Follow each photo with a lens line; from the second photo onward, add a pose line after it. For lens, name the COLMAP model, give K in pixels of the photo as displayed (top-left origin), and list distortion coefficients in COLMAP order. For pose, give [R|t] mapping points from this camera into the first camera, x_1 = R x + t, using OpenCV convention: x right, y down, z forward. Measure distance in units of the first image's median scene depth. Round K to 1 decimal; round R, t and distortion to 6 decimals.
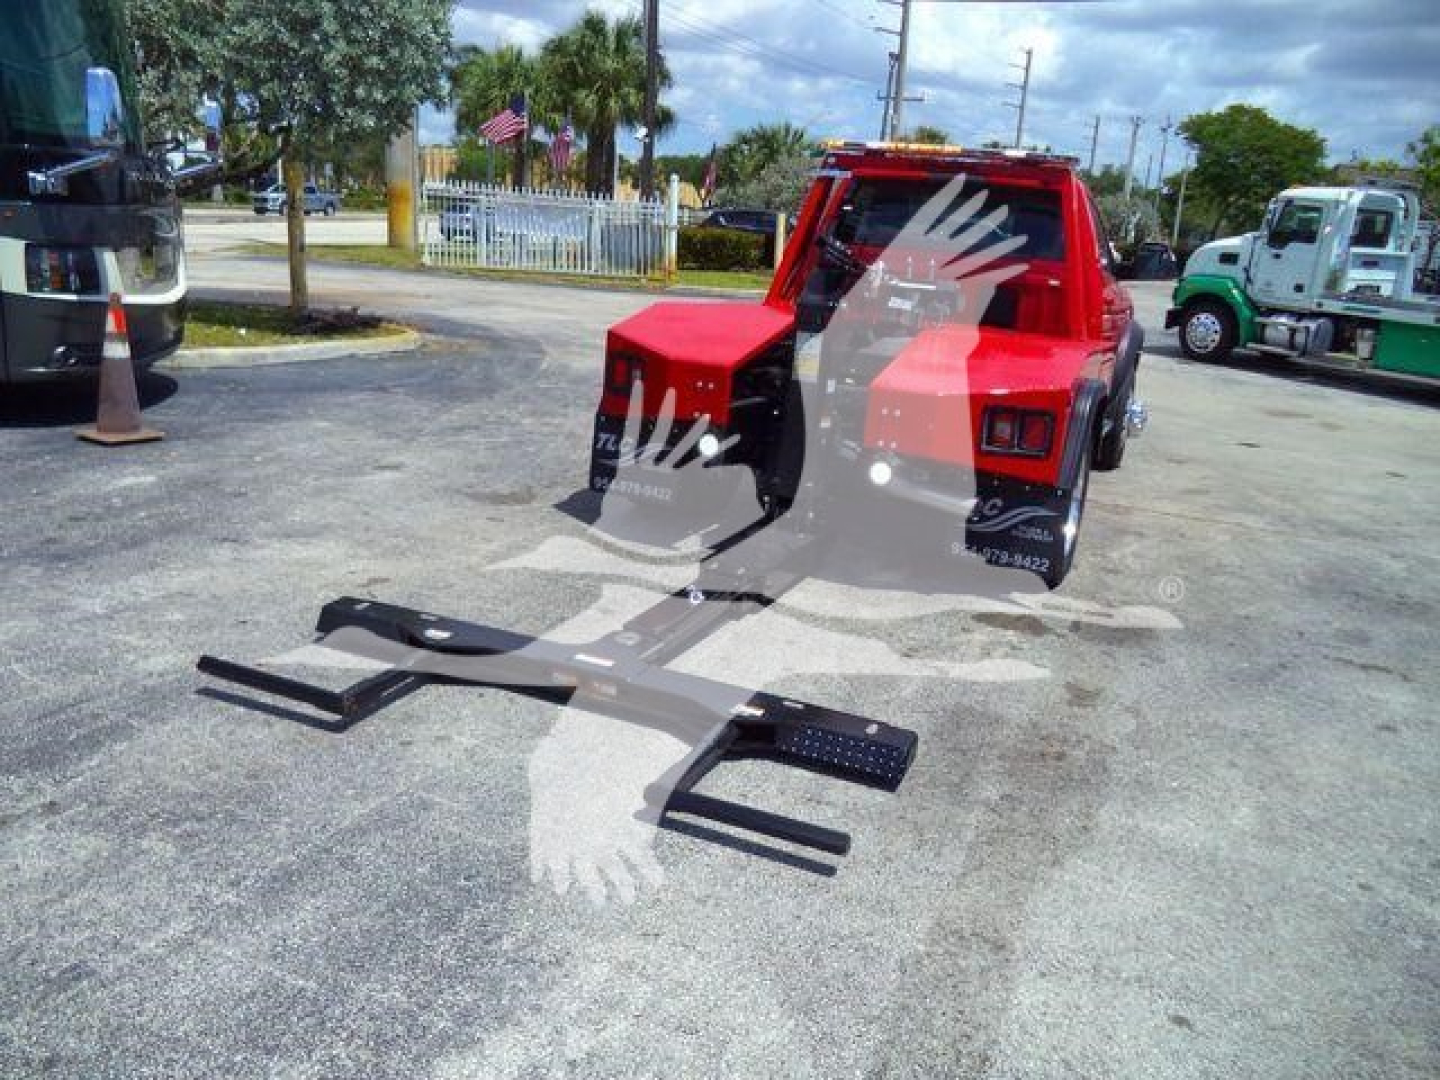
lens RADIAL K [[1178.0, 0, 715.8], [0, 1178.0, 521.4], [0, 0, 1]] dist [-0.024896, -0.005262]
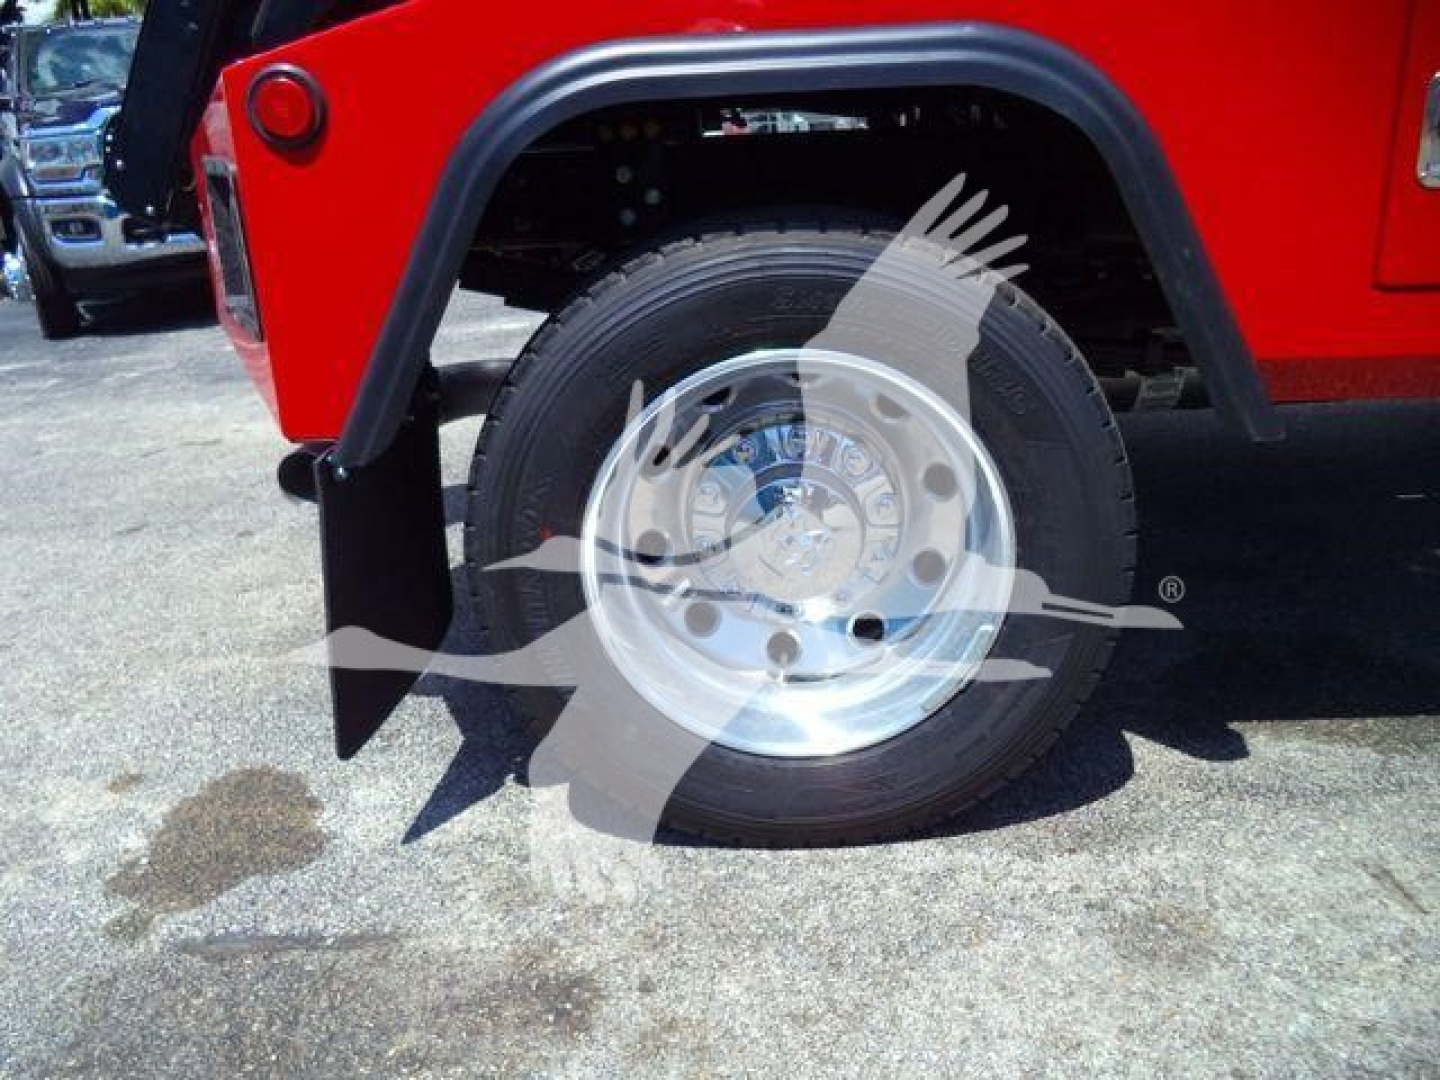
lens RADIAL K [[1158.9, 0, 684.1], [0, 1158.9, 542.1], [0, 0, 1]] dist [0.000735, -0.000219]
pose [[0.349999, 0.214214, -0.911928, 0.273014], [-0.121639, 0.975653, 0.182498, -0.032970], [0.928819, 0.047052, 0.367534, 0.467889]]
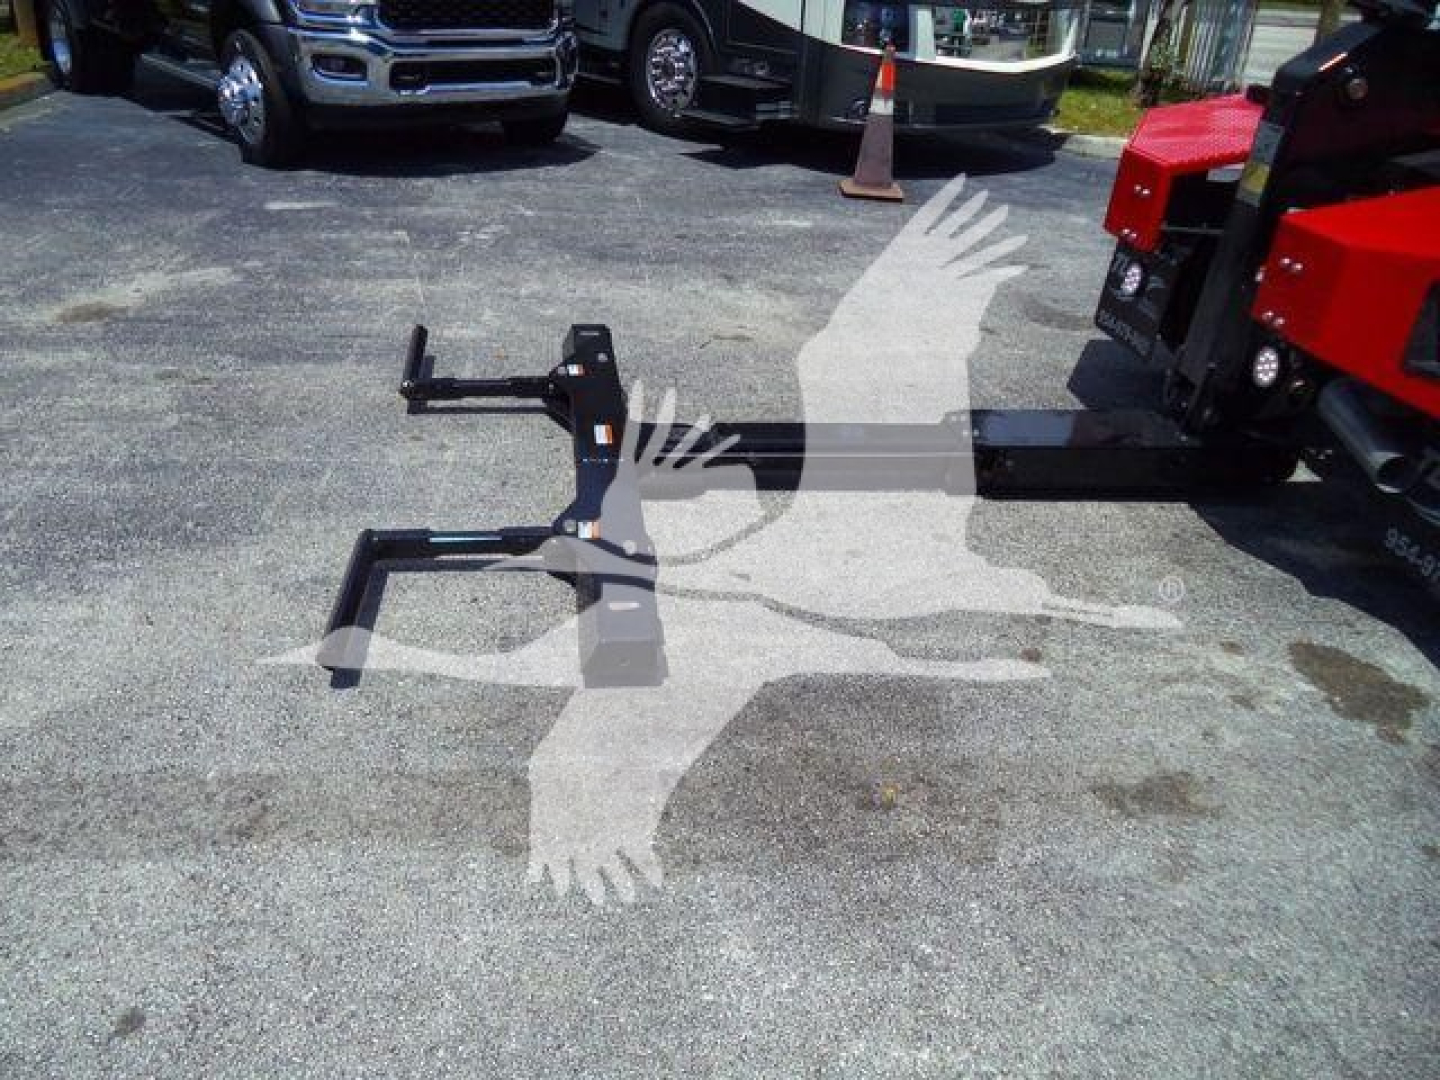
lens RADIAL K [[1116.0, 0, 716.4], [0, 1116.0, 587.9], [0, 0, 1]] dist [-0.043164, 0.003272]
pose [[0.519709, 0.404313, -0.752618, 0.222676], [-0.238108, 0.914573, 0.326895, -0.026484], [0.820492, 0.009314, 0.571582, 0.206809]]
